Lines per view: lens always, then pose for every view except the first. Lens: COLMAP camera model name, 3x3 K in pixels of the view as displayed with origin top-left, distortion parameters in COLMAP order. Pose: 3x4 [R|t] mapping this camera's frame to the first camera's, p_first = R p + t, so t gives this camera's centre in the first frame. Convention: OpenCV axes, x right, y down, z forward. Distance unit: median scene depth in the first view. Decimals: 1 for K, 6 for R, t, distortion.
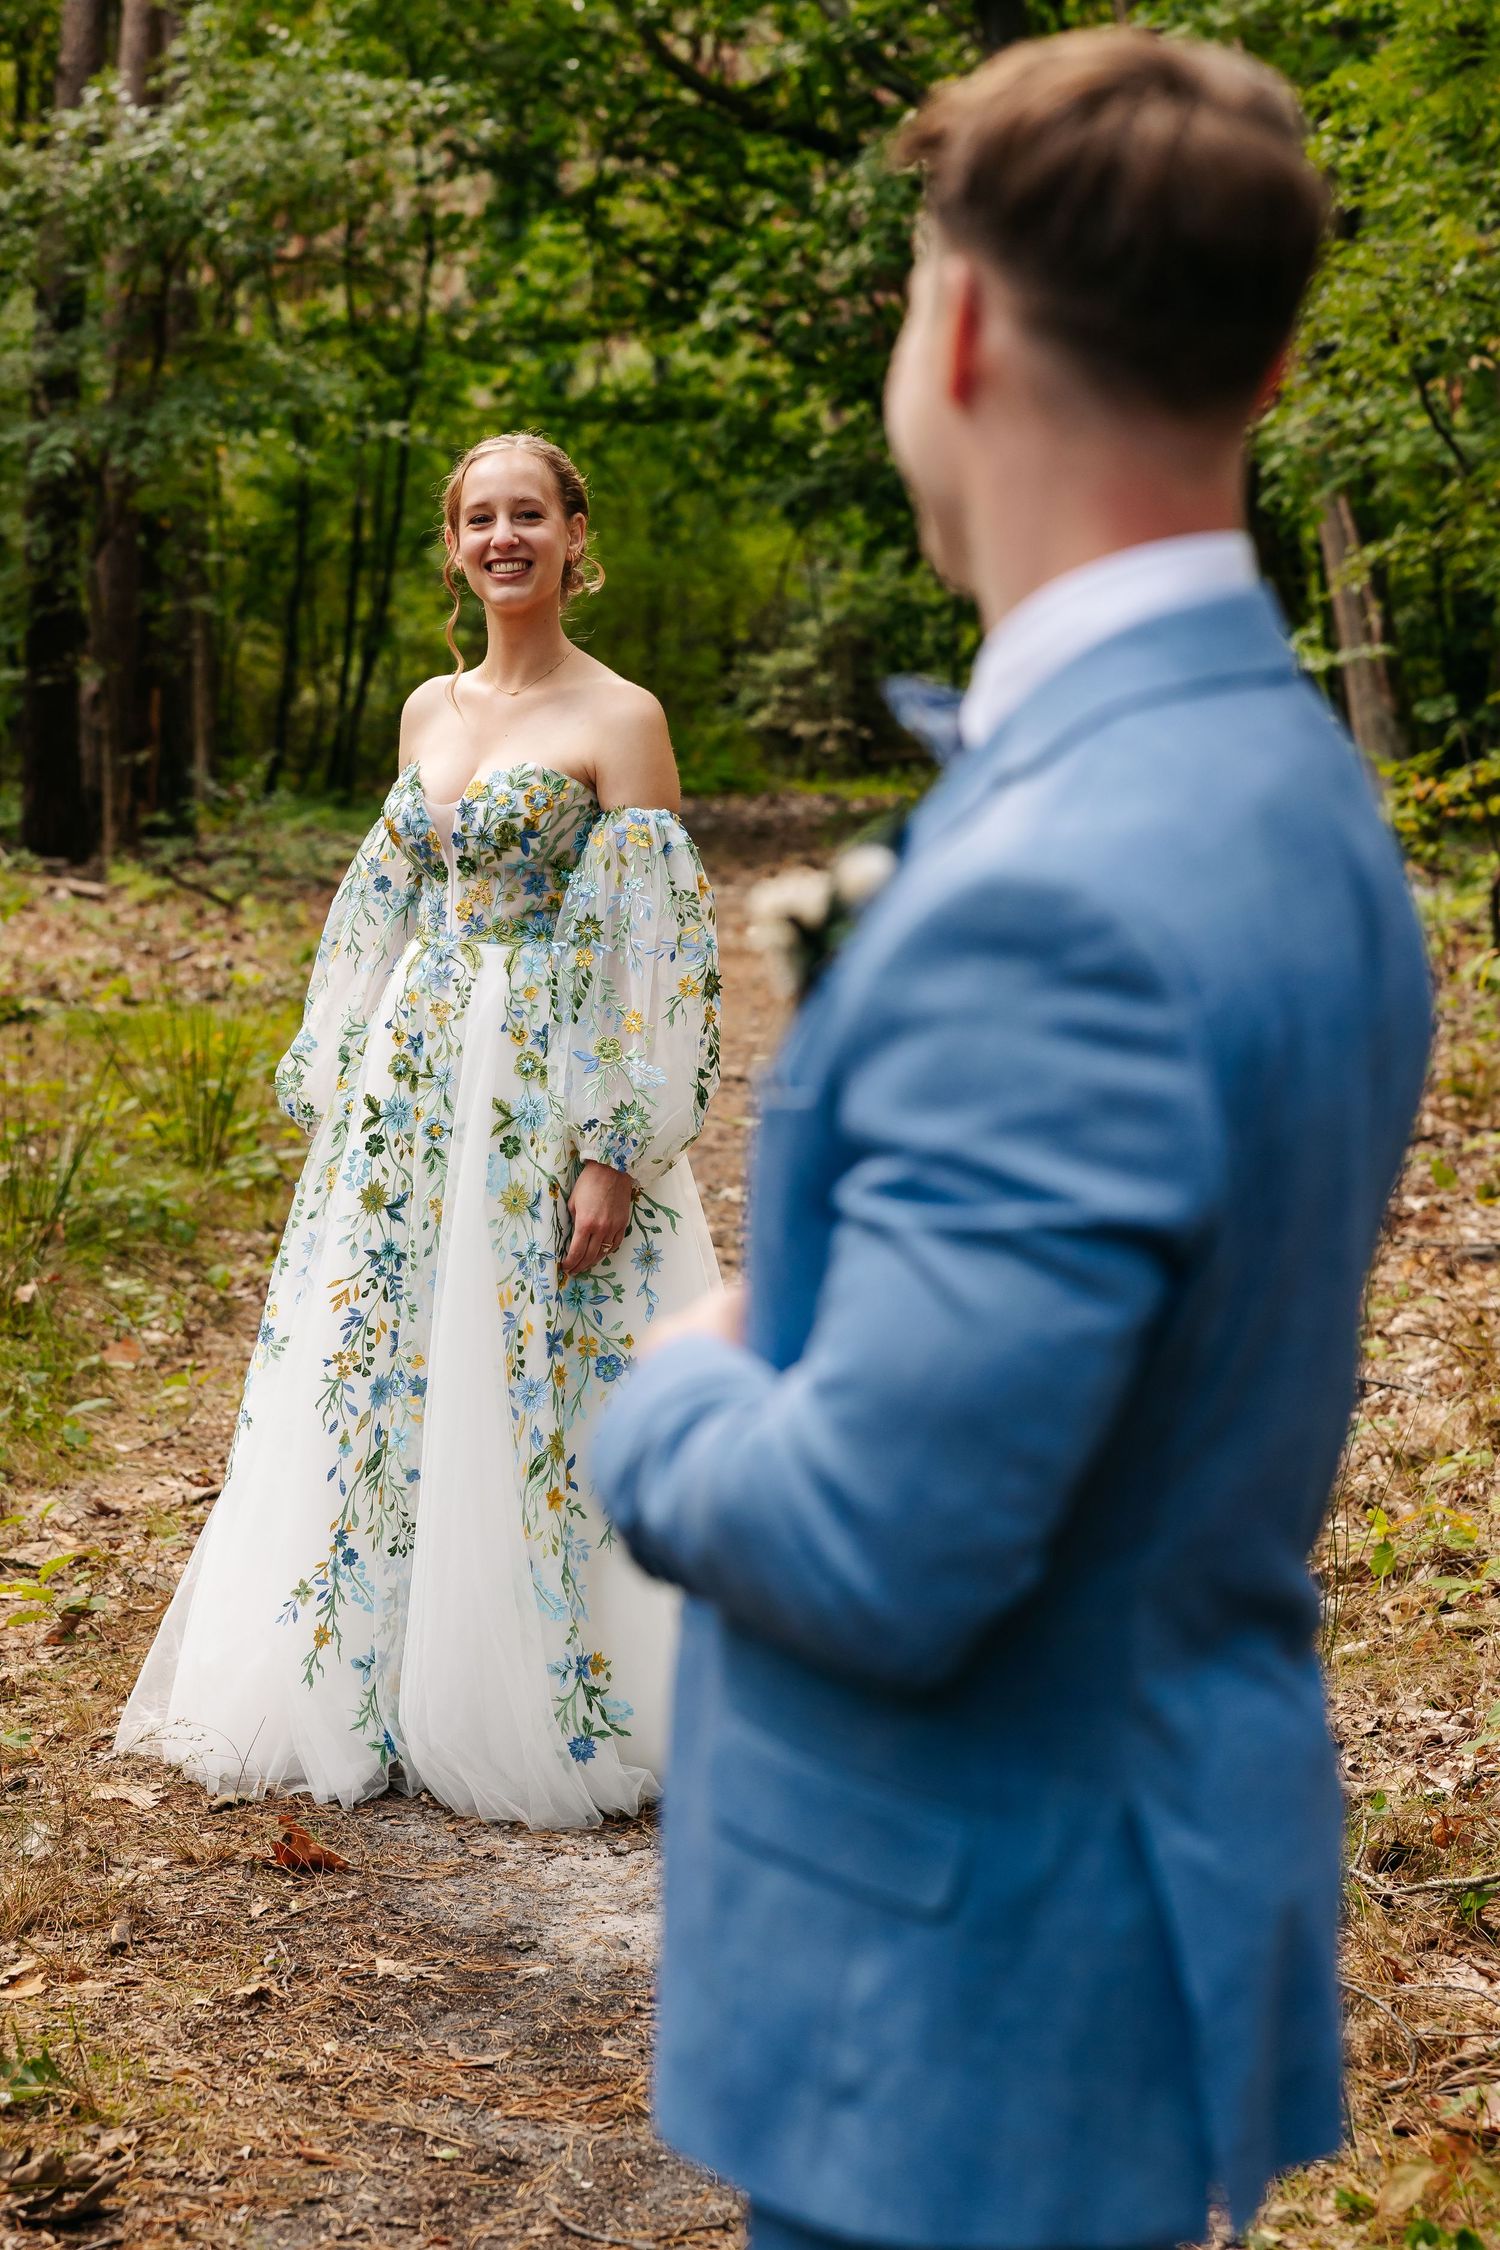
lens RADIAL K [[4501.8, 0, 748.9], [0, 4501.8, 1124.6], [0, 0, 1]] dist [-0.024849, 1.080499]
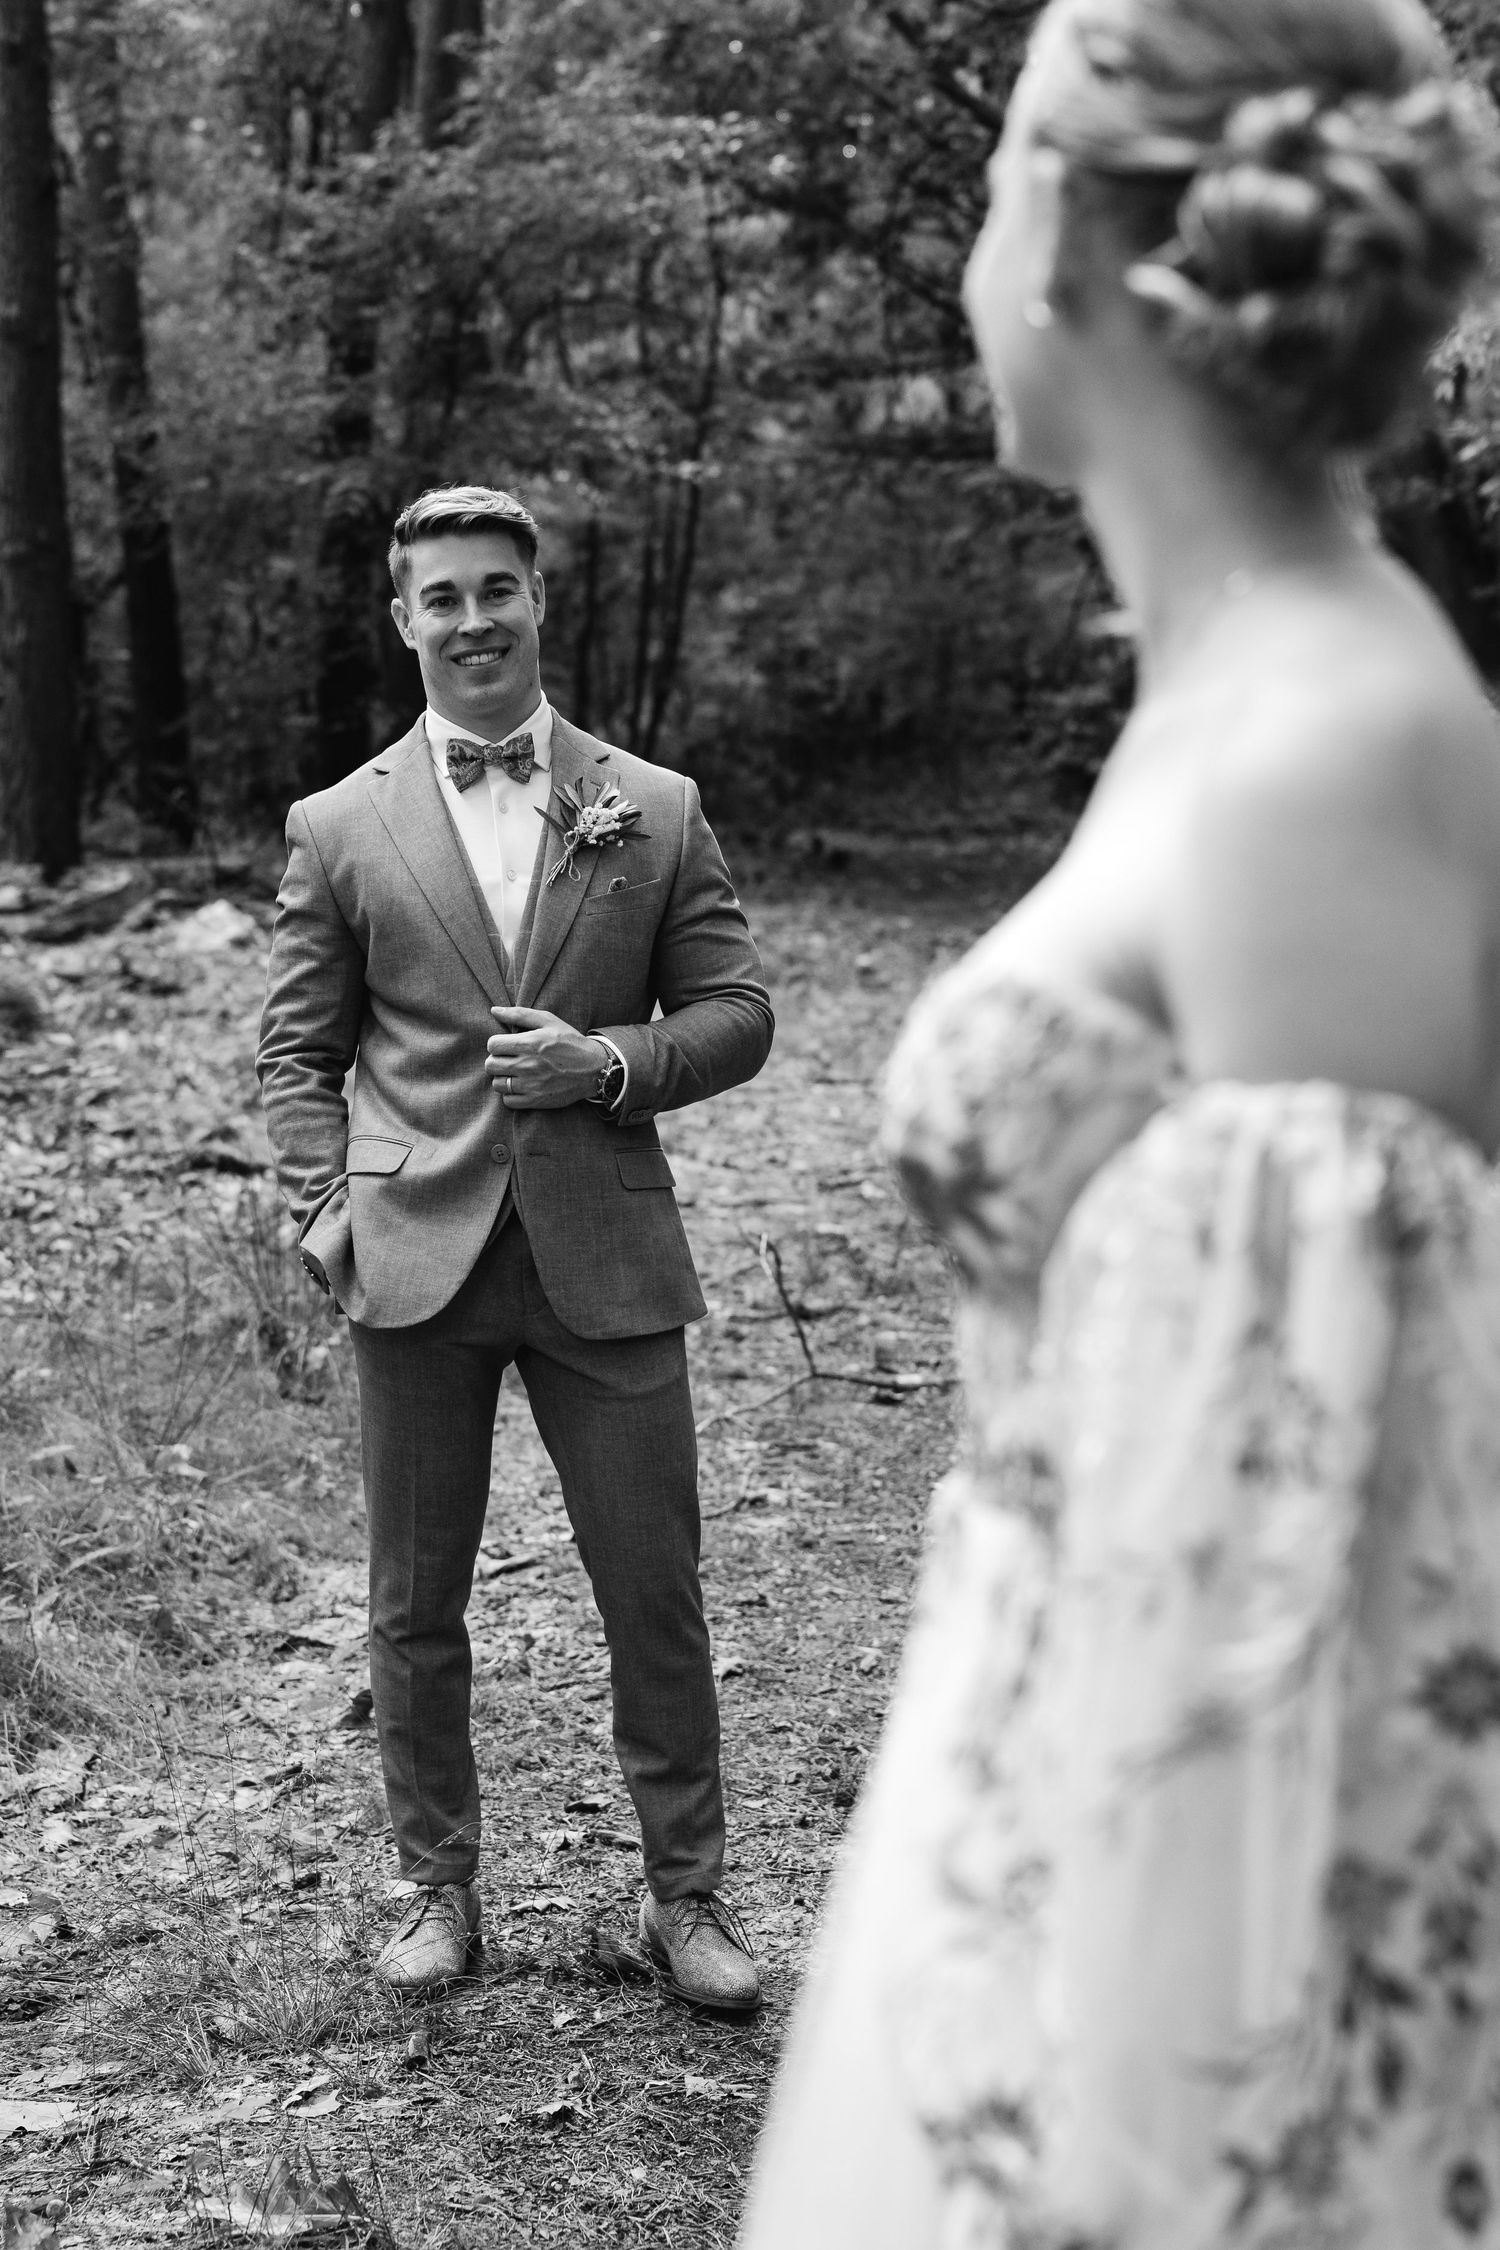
lens RADIAL K [[4501.8, 0, 748.9], [0, 4501.8, 1124.6], [0, 0, 1]] dist [-0.024849, 1.080499]
pose [[0.997956, -0.002971, -0.063842, -0.002724], [0.002429, 0.999960, -0.008562, -0.002288], [0.063865, 0.008390, 0.997923, 0.017497]]
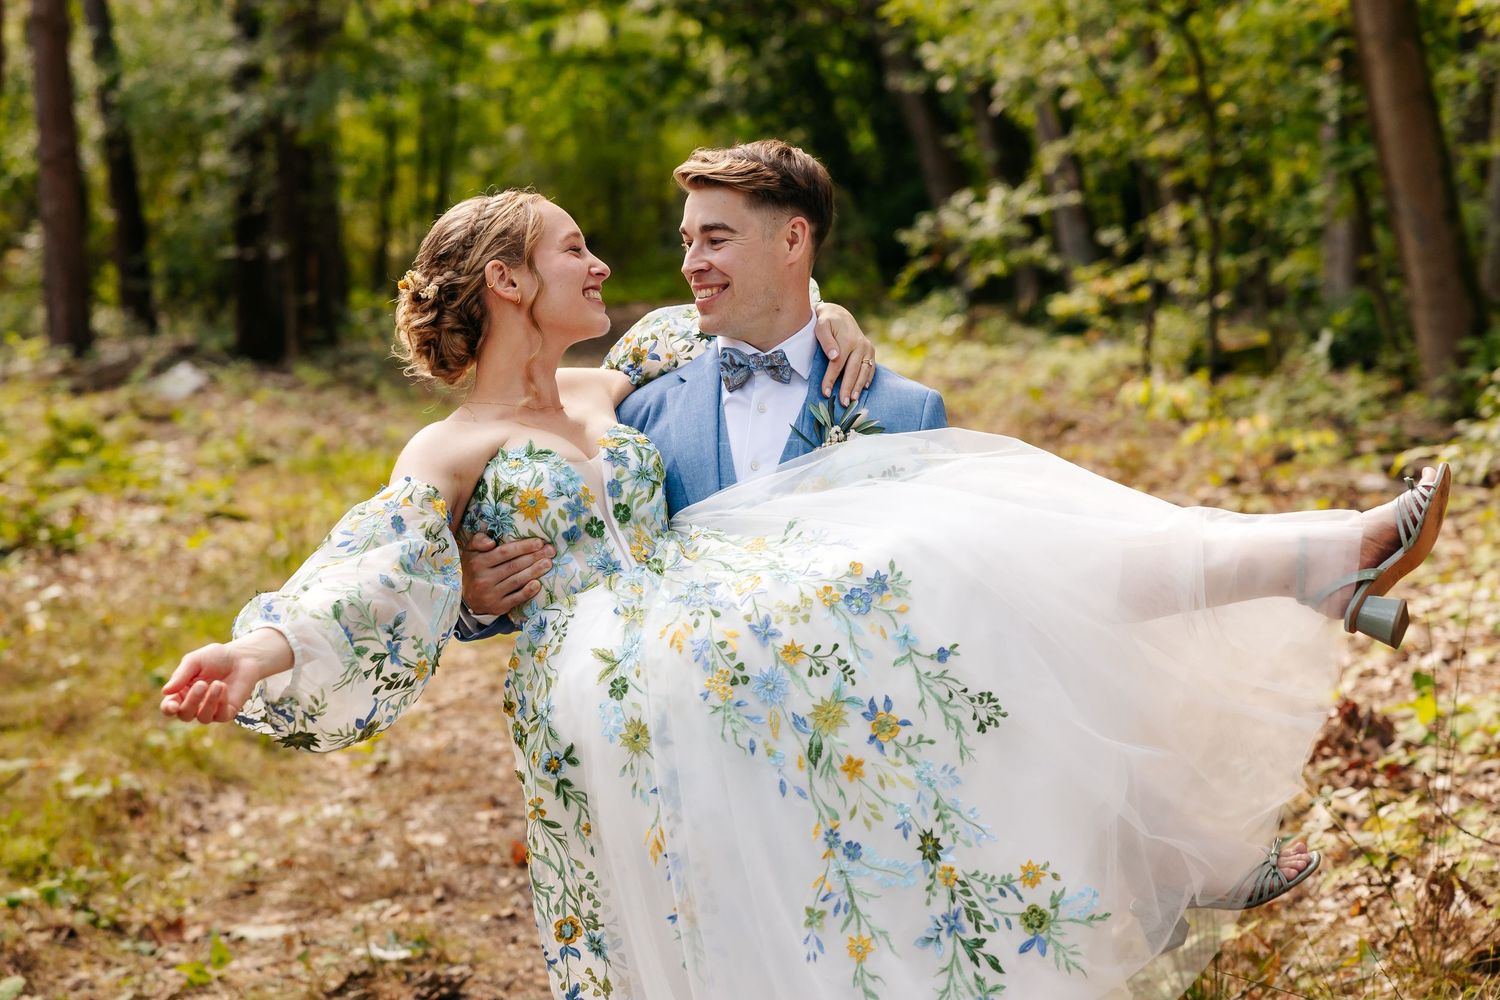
lens RADIAL K [[3106.9, 0, 755.6], [0, 3106.9, 498.2], [0, 0, 1]] dist [-0.053097, 0.285931]
pose [[0.998676, -0.045208, 0.024532, -0.007171], [0.045361, 0.998954, -0.005711, 0.004250], [-0.024248, 0.006817, 0.999683, -0.141165]]
